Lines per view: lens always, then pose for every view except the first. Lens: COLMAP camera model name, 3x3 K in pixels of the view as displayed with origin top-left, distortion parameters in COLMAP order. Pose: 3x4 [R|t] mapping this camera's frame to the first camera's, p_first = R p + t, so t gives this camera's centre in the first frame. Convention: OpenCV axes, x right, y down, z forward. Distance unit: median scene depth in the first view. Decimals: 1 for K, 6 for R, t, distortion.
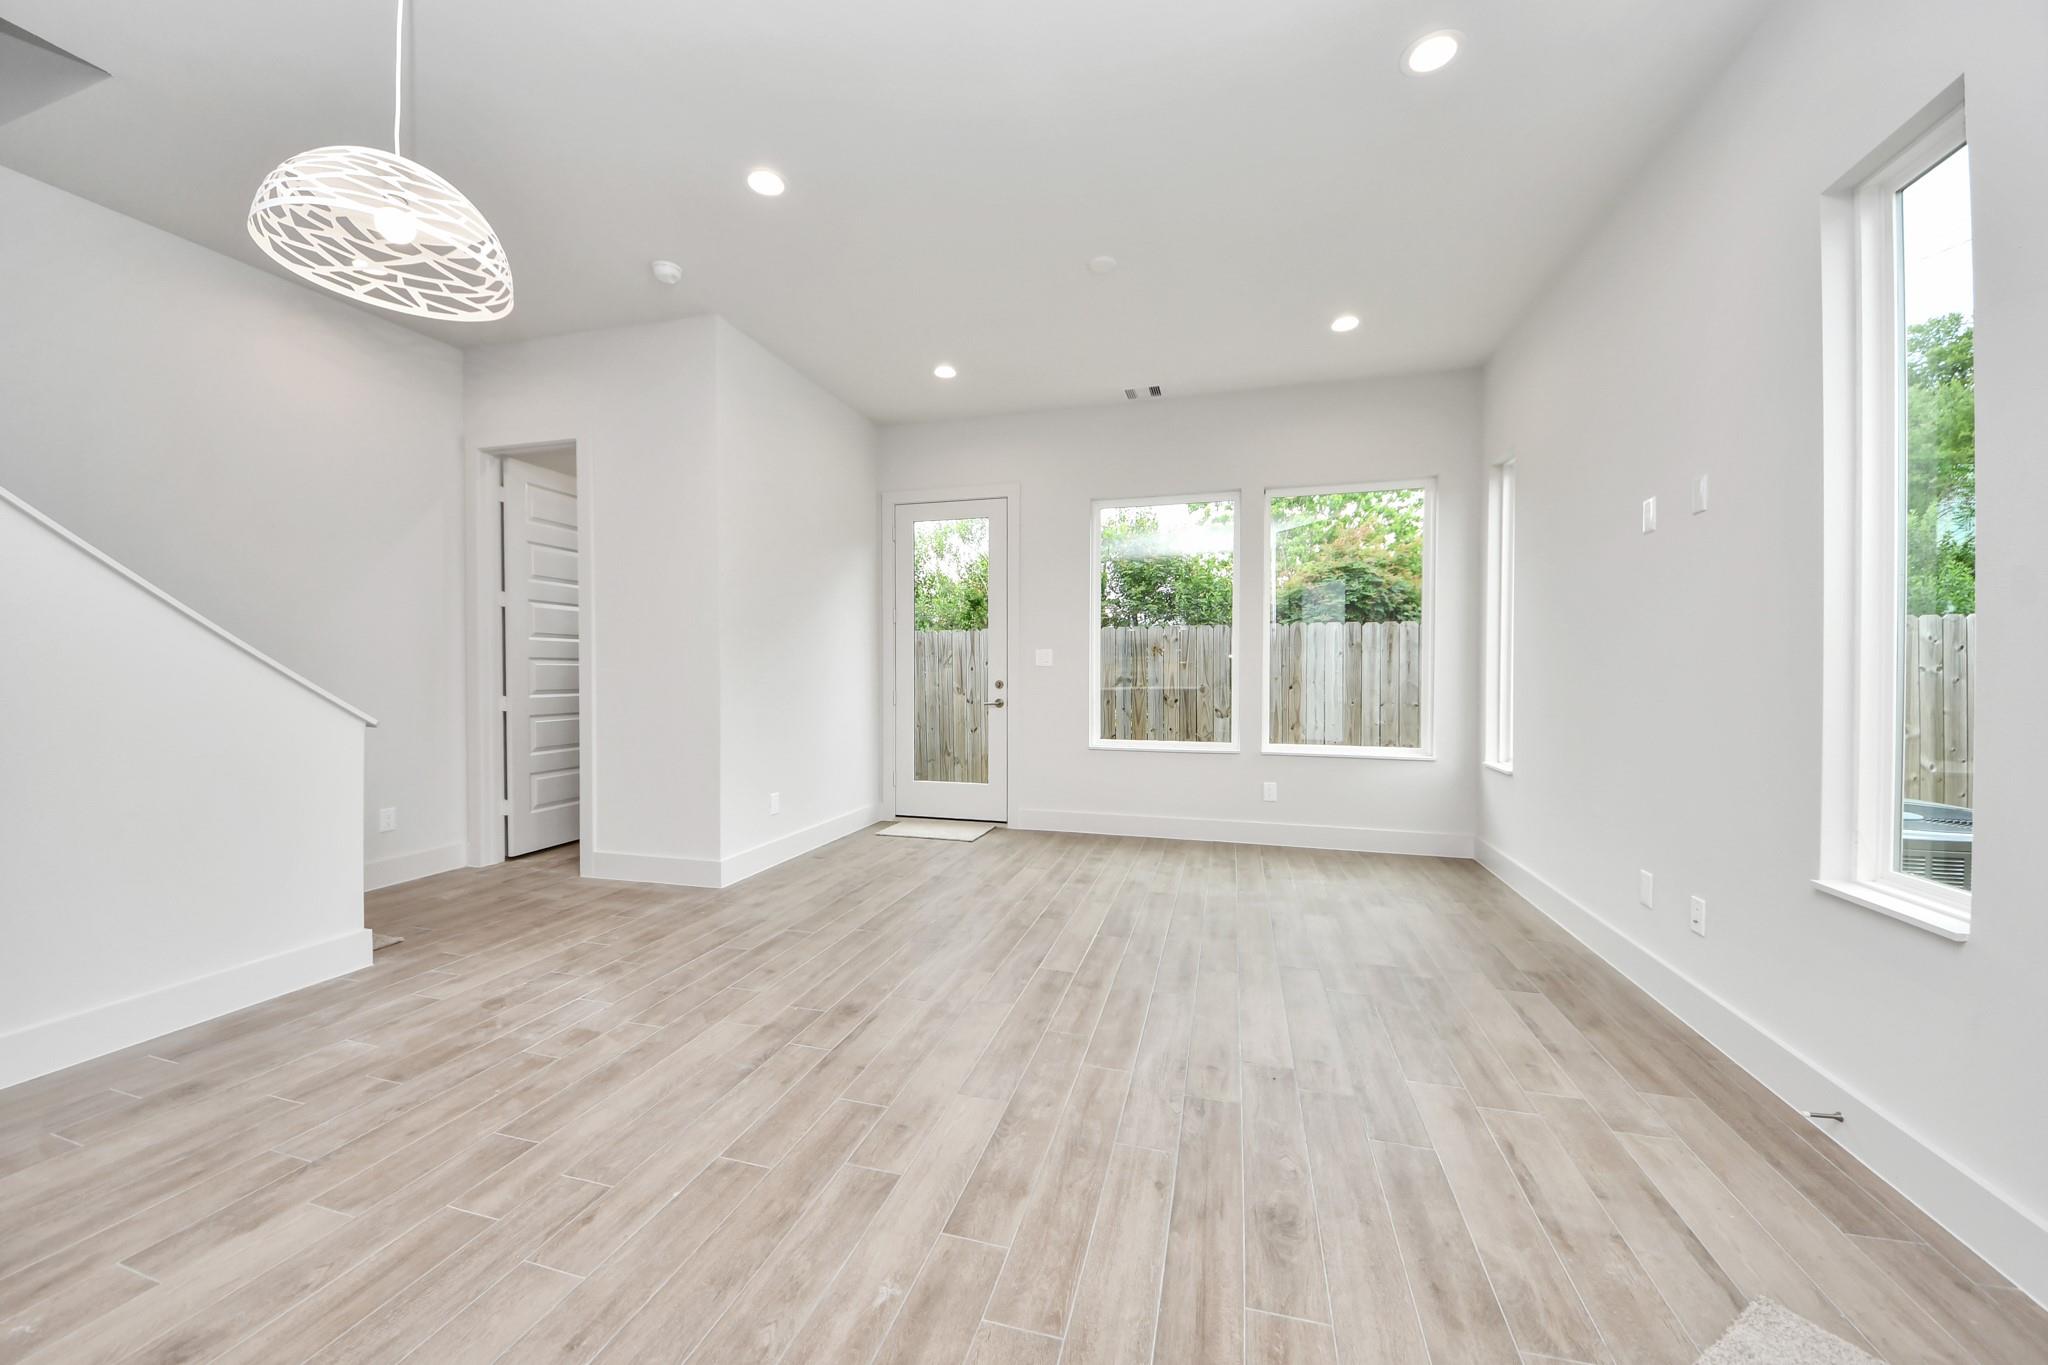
lens RADIAL K [[735.0, 0, 1042.7], [0, 735.0, 681.0], [0, 0, 1]] dist [-0.018378, -0.000267]
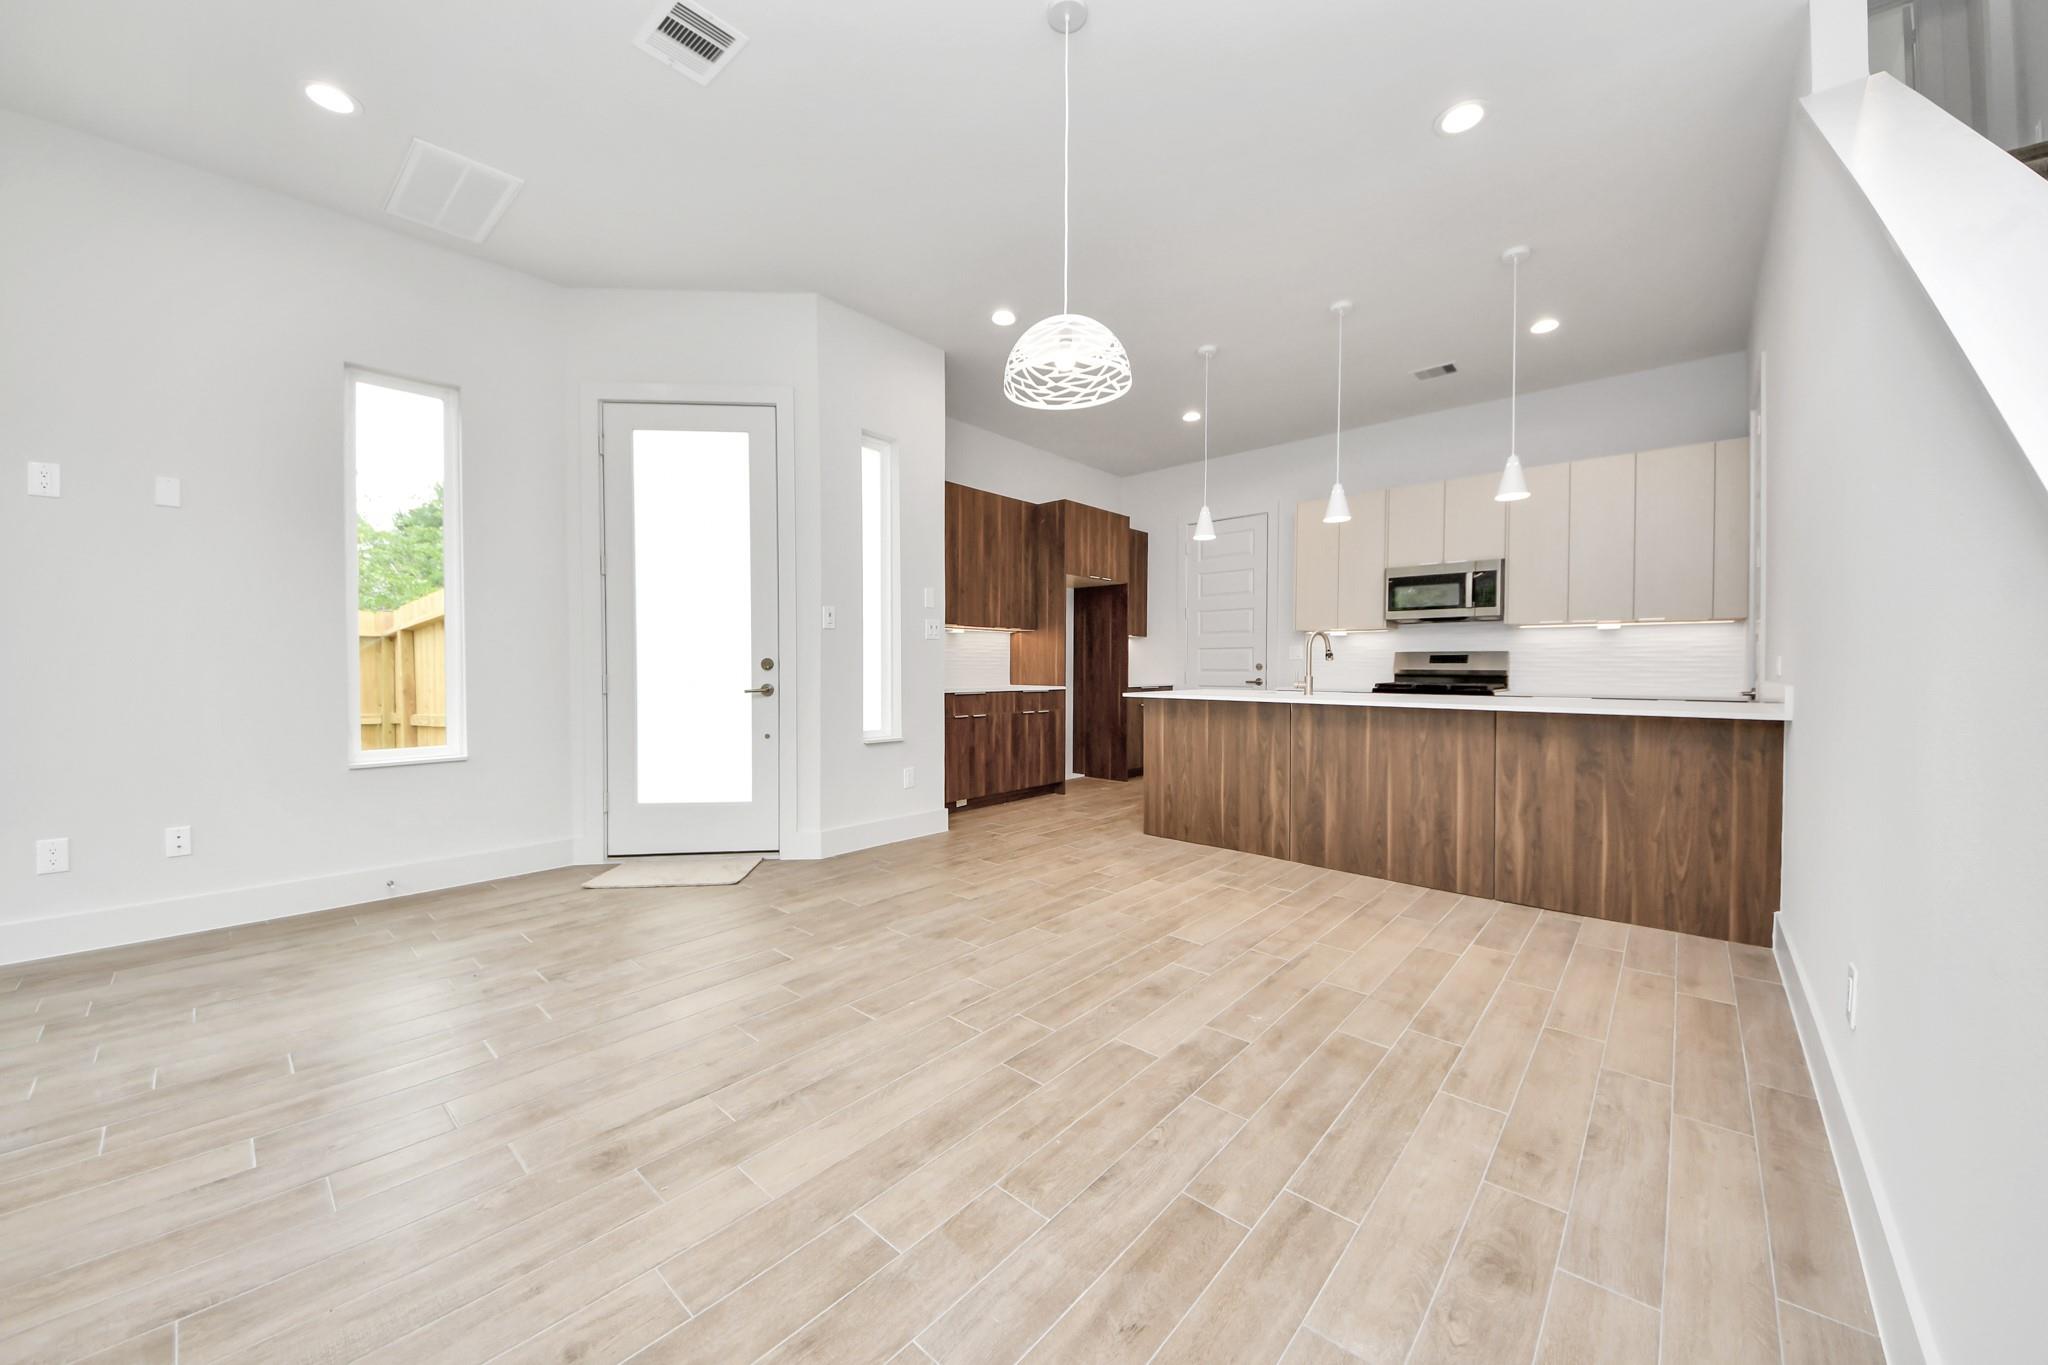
lens RADIAL K [[748.6, 0, 1036.1], [0, 748.6, 682.0], [0, 0, 1]] dist [0.000555, -0.000208]
pose [[-0.896934, -0.015841, 0.441881, -0.827230], [0.001747, 0.999223, 0.039367, 0.010485], [-0.442161, 0.036082, -0.896210, 1.324667]]
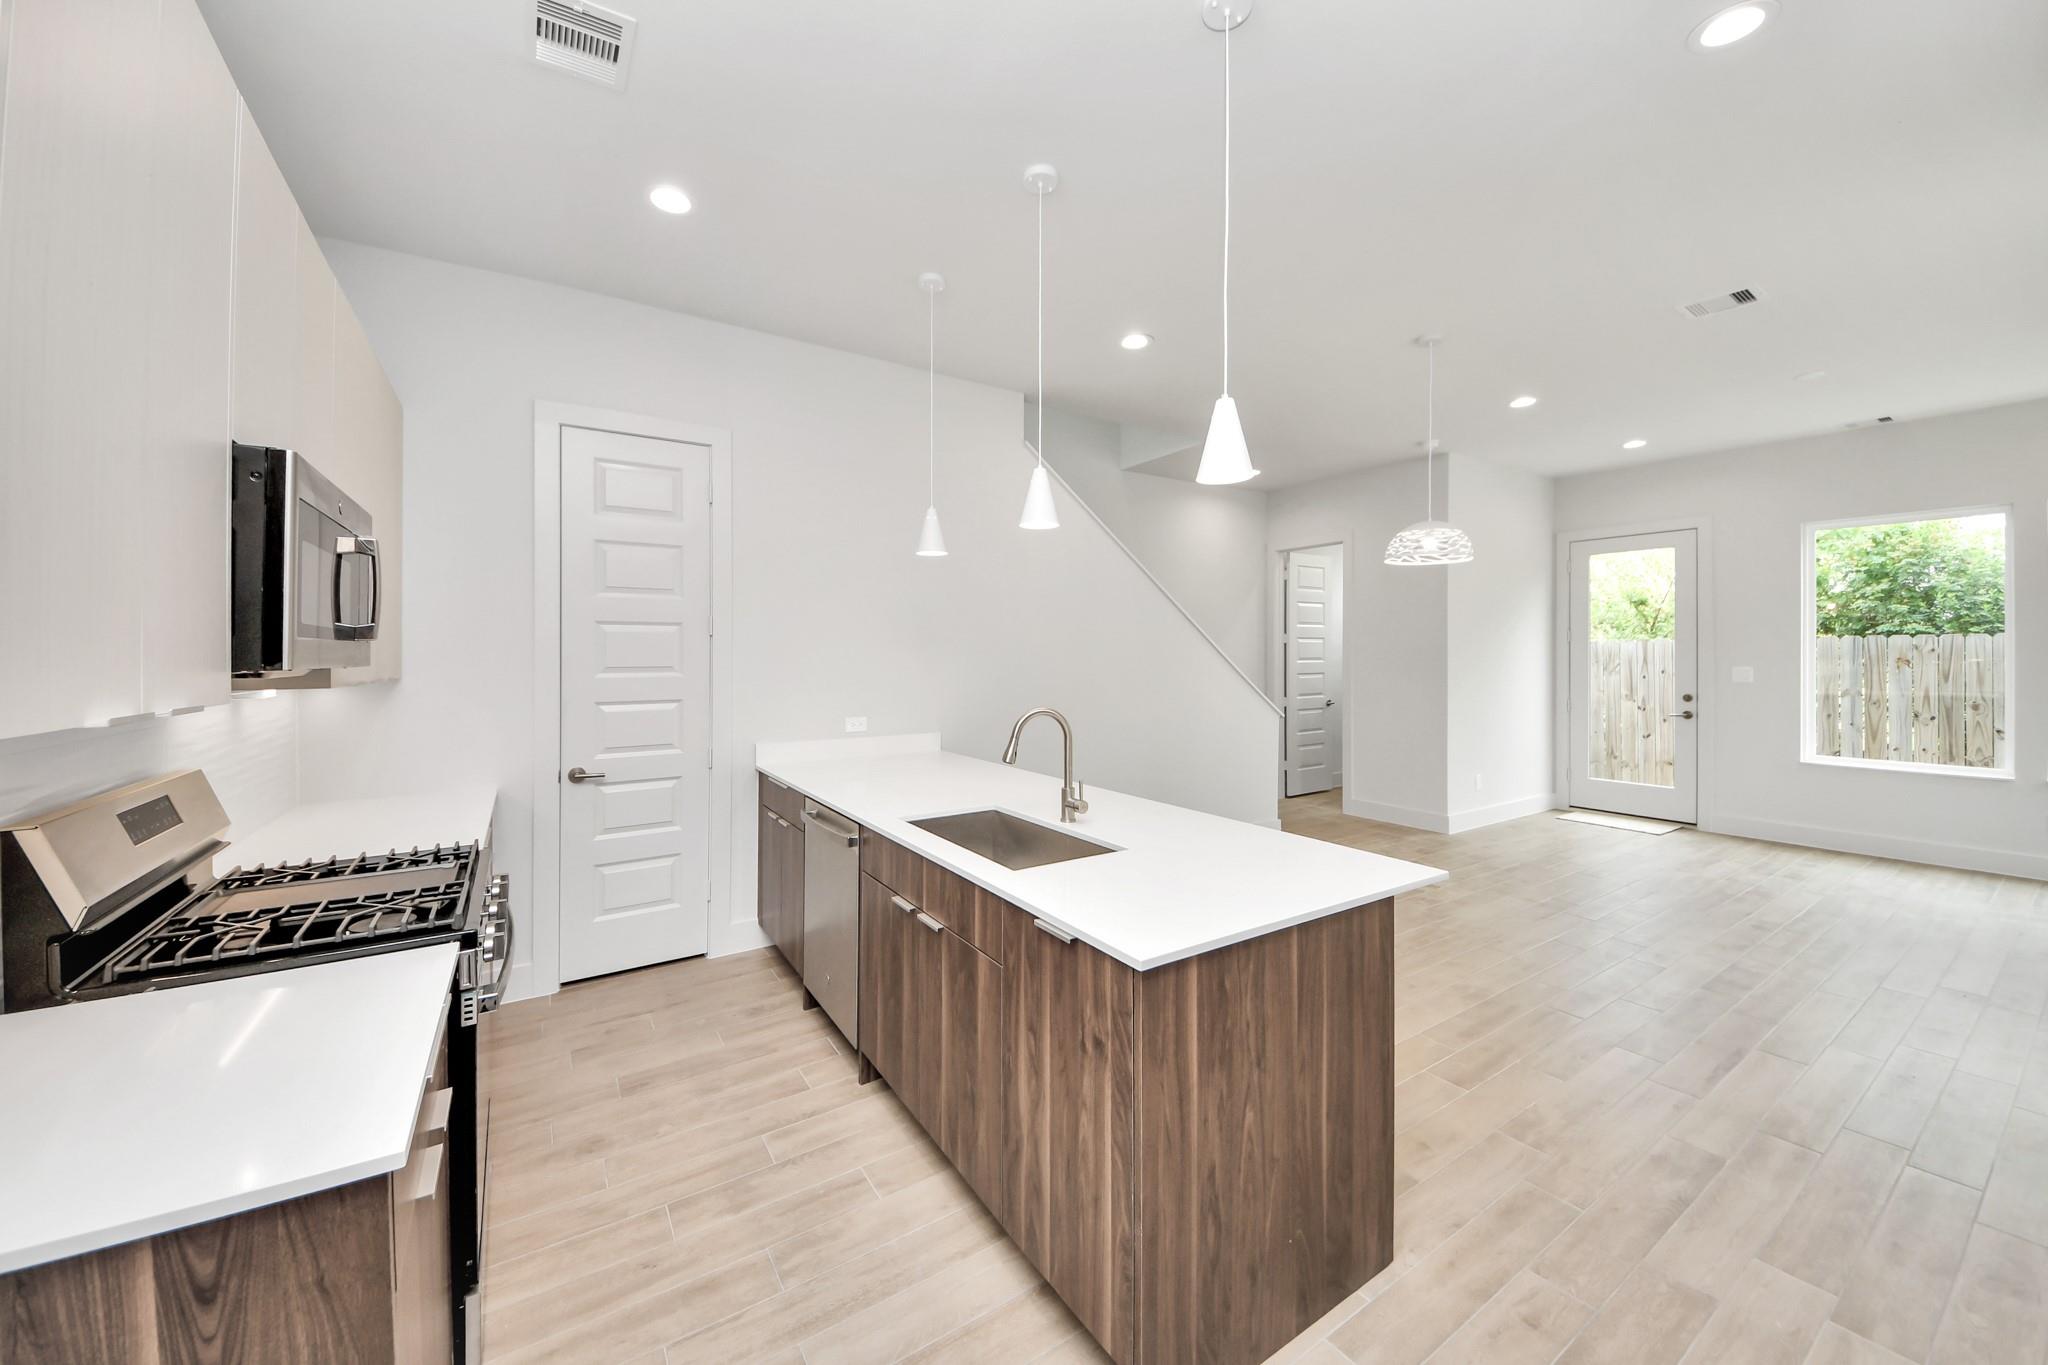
lens RADIAL K [[777.9, 0, 1018.8], [0, 777.9, 647.7], [0, 0, 1]] dist [0.016100, -0.012888]
pose [[0.748348, -0.005325, -0.663285, -0.061547], [-0.006523, 0.999860, -0.015387, -0.094095], [0.663274, 0.015842, 0.748209, -1.123456]]
